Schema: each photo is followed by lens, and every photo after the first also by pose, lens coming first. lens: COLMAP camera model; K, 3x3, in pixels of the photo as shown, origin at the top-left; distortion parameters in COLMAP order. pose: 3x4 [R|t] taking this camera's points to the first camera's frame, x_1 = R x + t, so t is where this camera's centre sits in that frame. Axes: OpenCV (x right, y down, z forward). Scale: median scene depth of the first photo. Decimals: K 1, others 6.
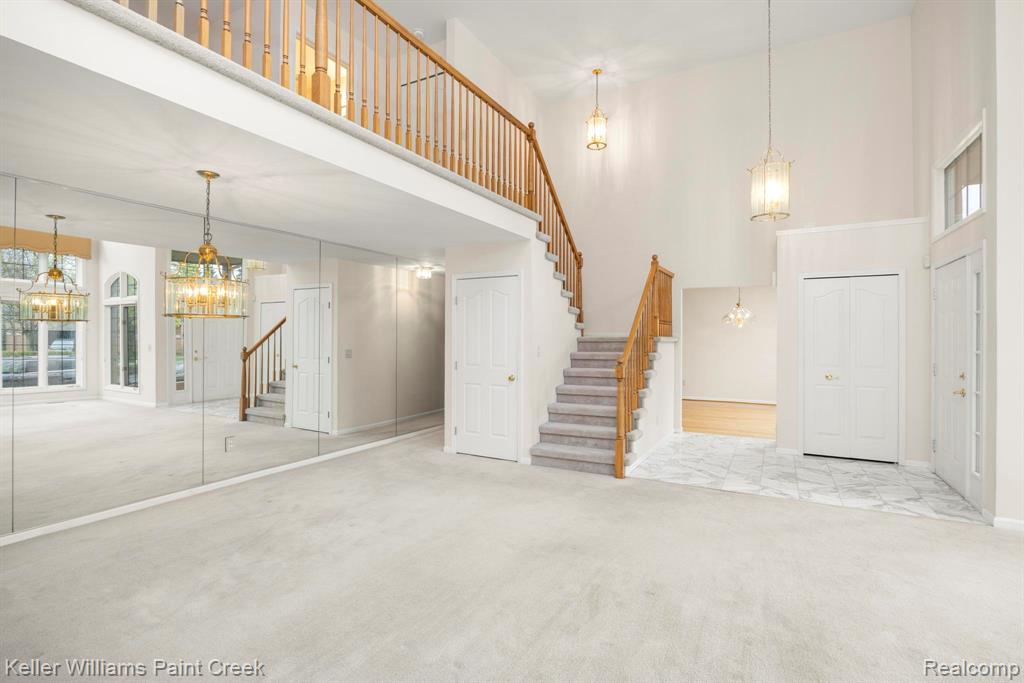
lens RADIAL K [[476.5, 0, 509.4], [0, 476.5, 332.9], [0, 0, 1]] dist [-0.014528, 0.001726]
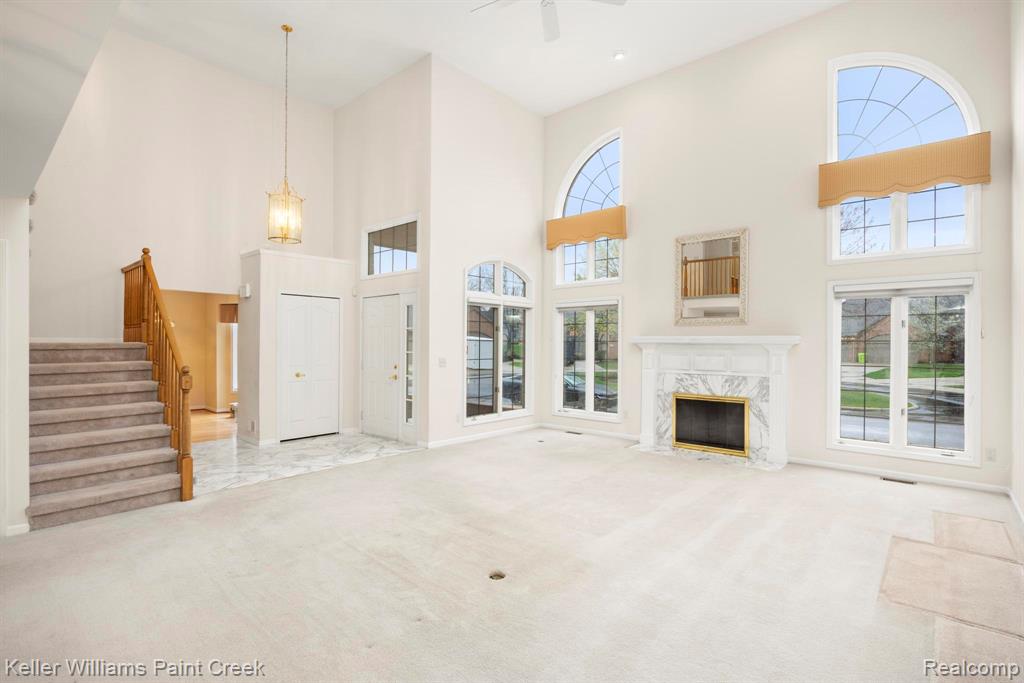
lens RADIAL K [[476.5, 0, 508.4], [0, 476.5, 345.2], [0, 0, 1]] dist [-0.014528, 0.001726]
pose [[0.233158, -0.006176, 0.972419, -0.472061], [-0.011814, 0.999888, 0.009183, -0.003846], [-0.972367, -0.013629, 0.233059, 0.193843]]
